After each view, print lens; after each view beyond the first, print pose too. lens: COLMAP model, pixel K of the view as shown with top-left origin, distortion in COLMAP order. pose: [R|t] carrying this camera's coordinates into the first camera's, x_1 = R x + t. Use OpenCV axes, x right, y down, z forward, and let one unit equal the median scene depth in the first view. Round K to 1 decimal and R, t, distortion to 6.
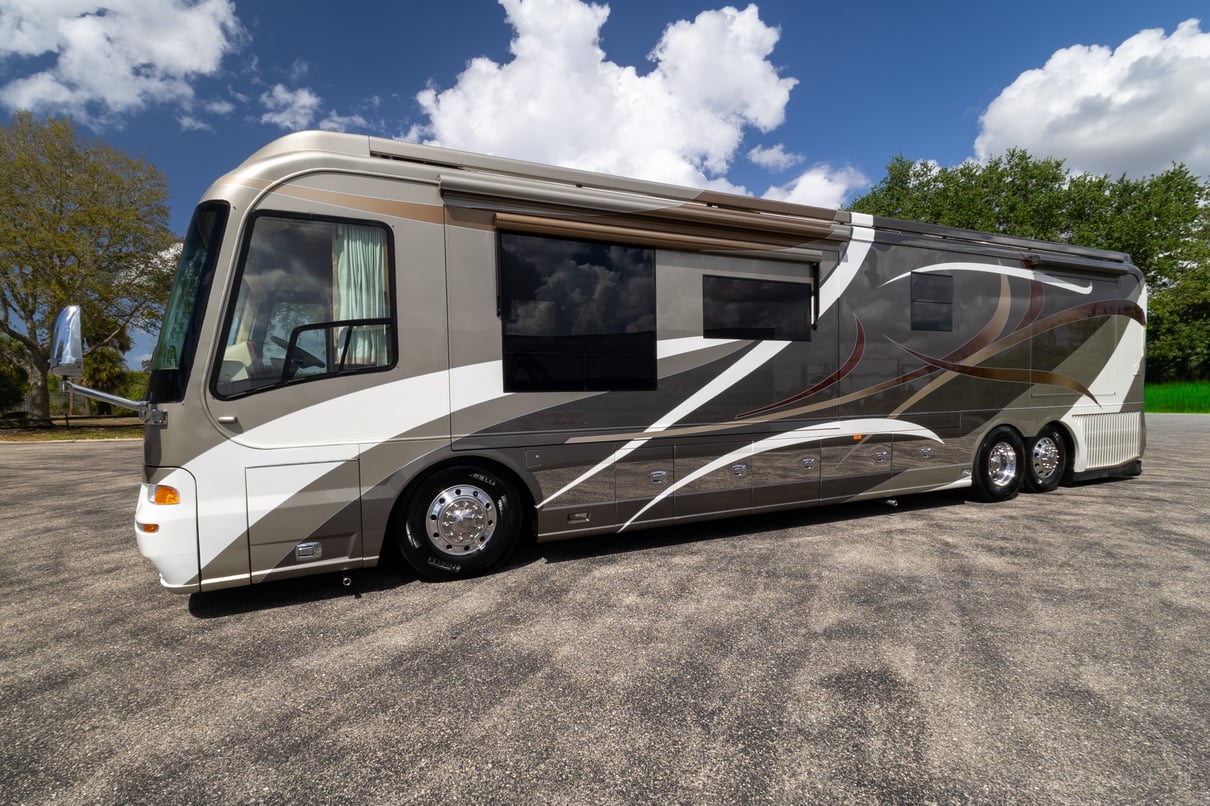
lens RADIAL K [[592.1, 0, 590.7], [0, 592.1, 405.2], [0, 0, 1]] dist [0.022949, -0.000442]
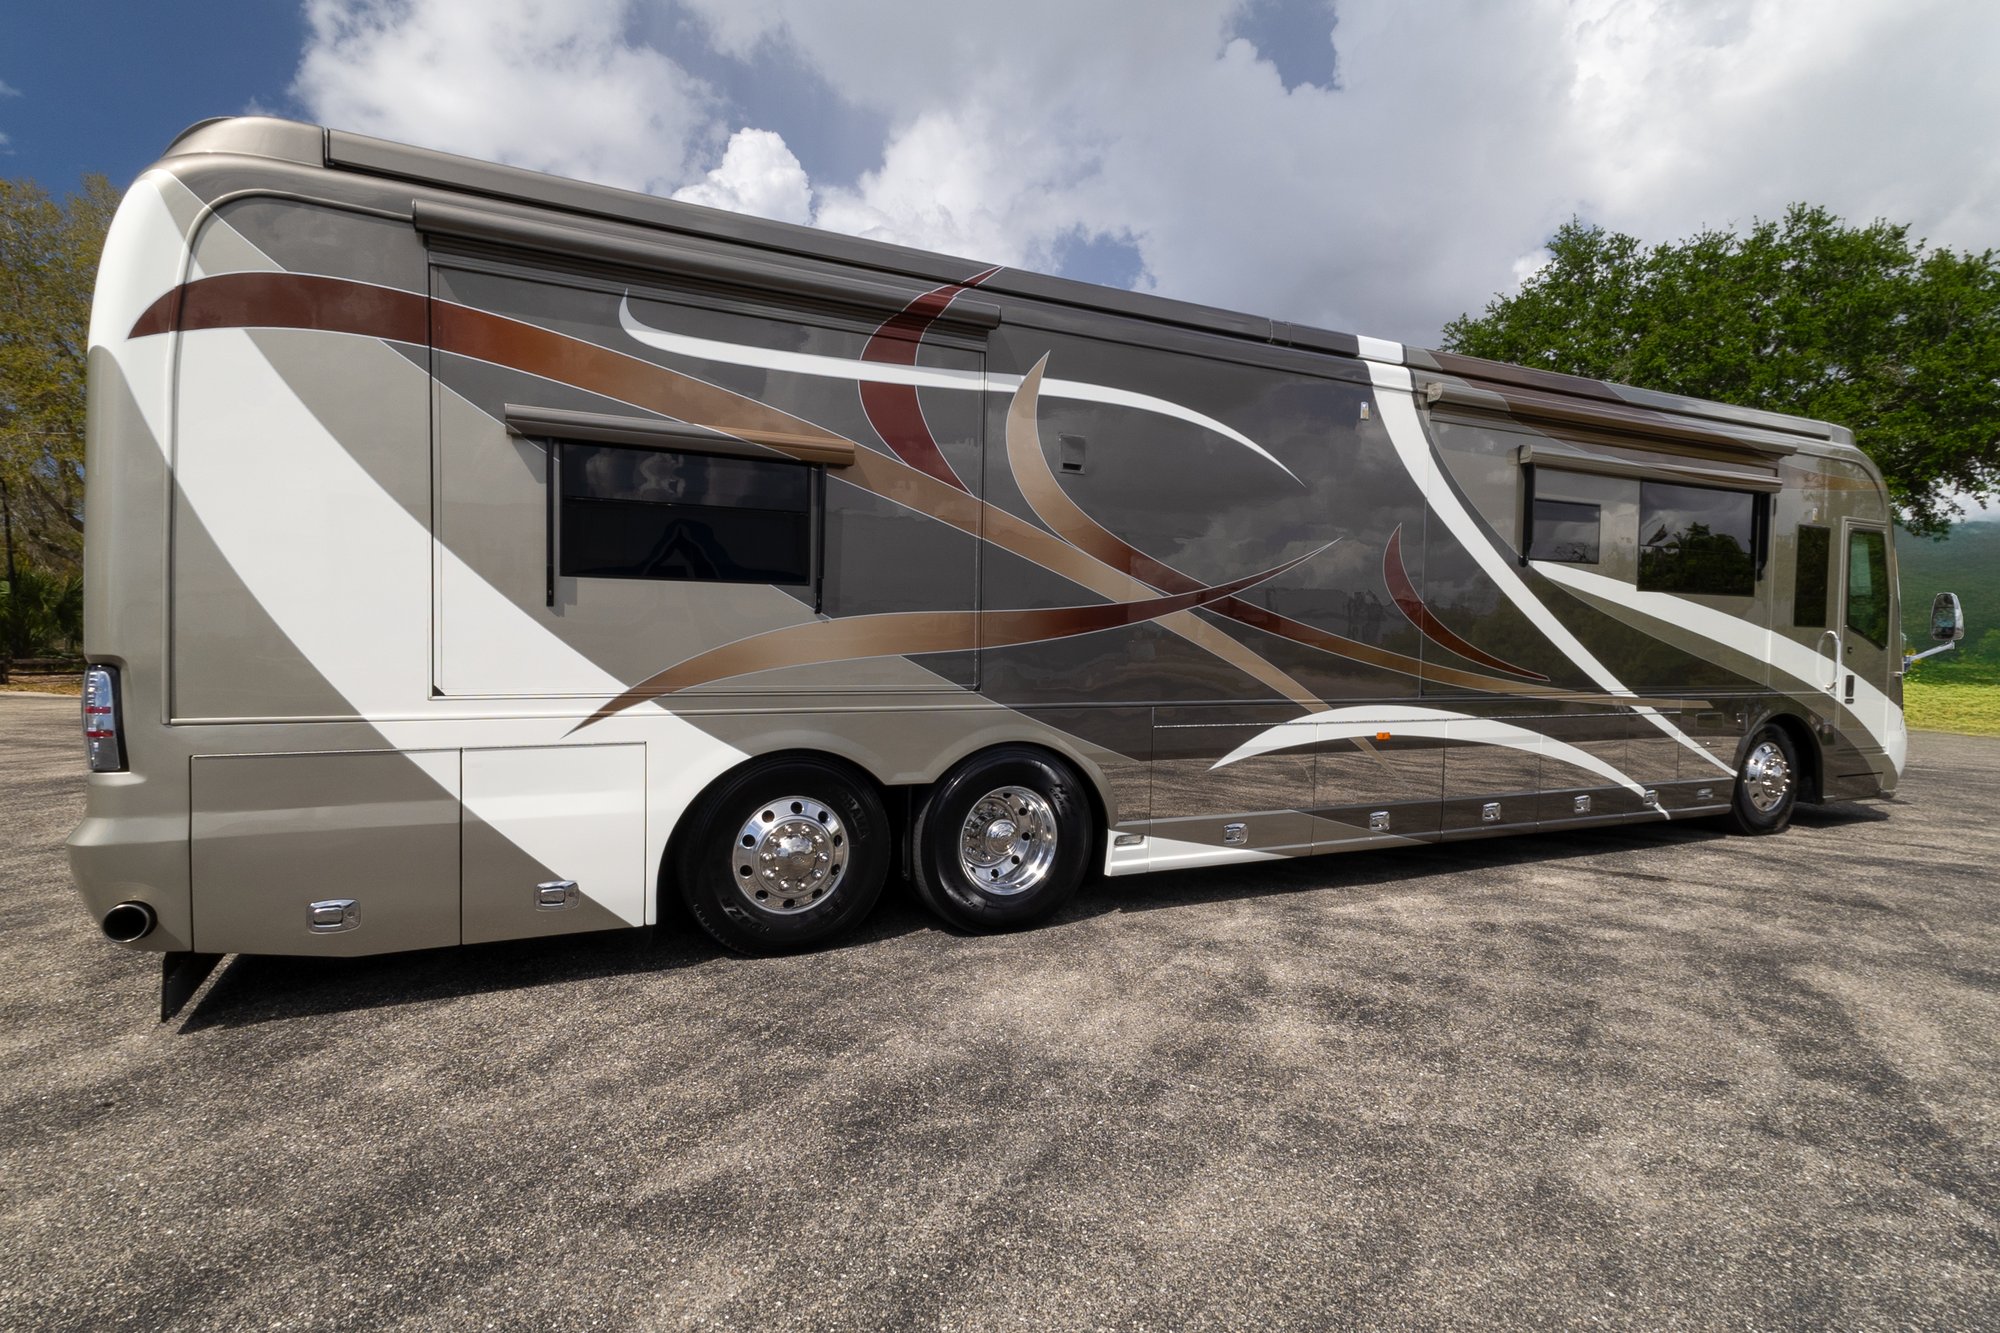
lens RADIAL K [[978.7, 0, 976.3], [0, 978.7, 670.2], [0, 0, 1]] dist [0.022949, -0.000442]
pose [[0.992639, 0.027092, -0.118040, 0.482778], [-0.026957, 0.999633, 0.002742, -0.010141], [0.118071, 0.000460, 0.993005, 0.216895]]
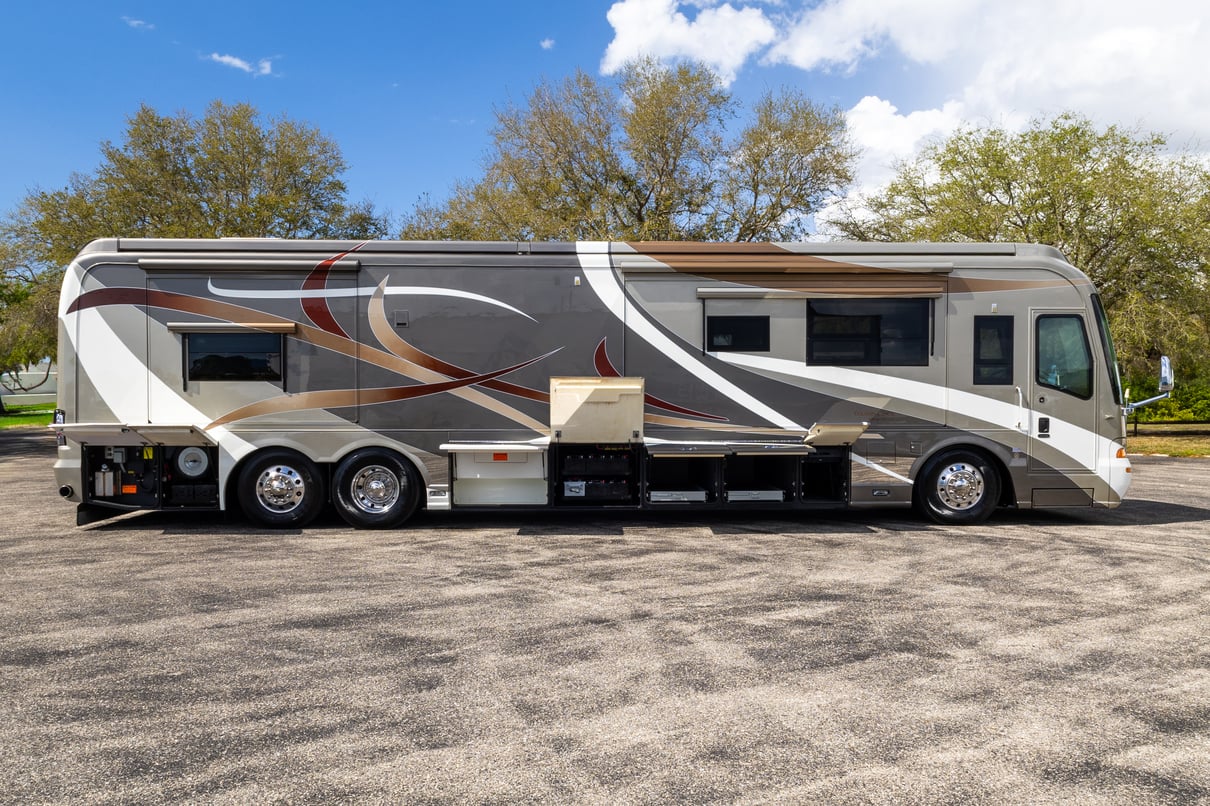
lens RADIAL K [[928.1, 0, 634.2], [0, 928.1, 410.6], [0, 0, 1]] dist [0.009658, -0.002857]
pose [[0.868998, 0.016203, -0.494550, 1.901498], [-0.022967, 0.999707, -0.007603, -0.014827], [0.494282, 0.017965, 0.869116, -0.335094]]
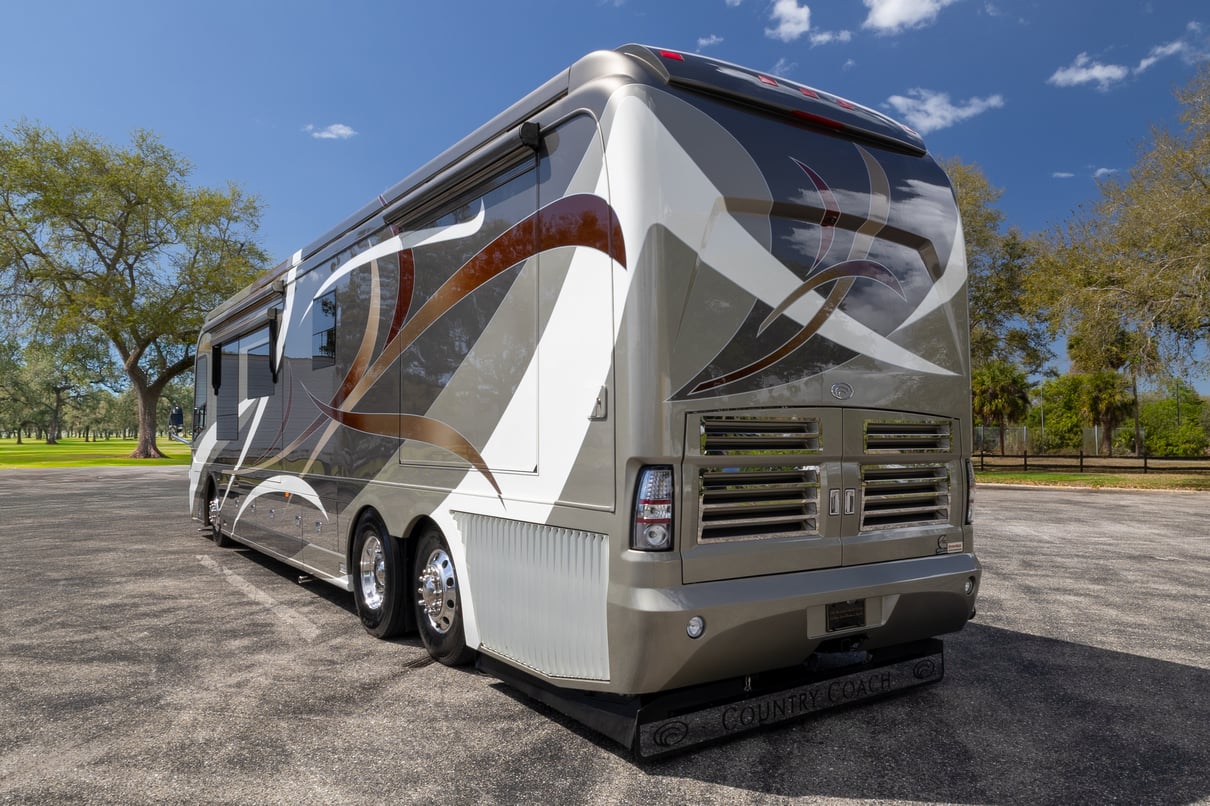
lens RADIAL K [[901.0, 0, 675.2], [0, 901.0, 406.6], [0, 0, 1]] dist [0.006555, -0.004761]
pose [[0.173323, -0.019639, -0.984669, 2.343650], [-0.024796, 0.999397, -0.024297, -0.076563], [0.984553, 0.028627, 0.172731, 1.636595]]
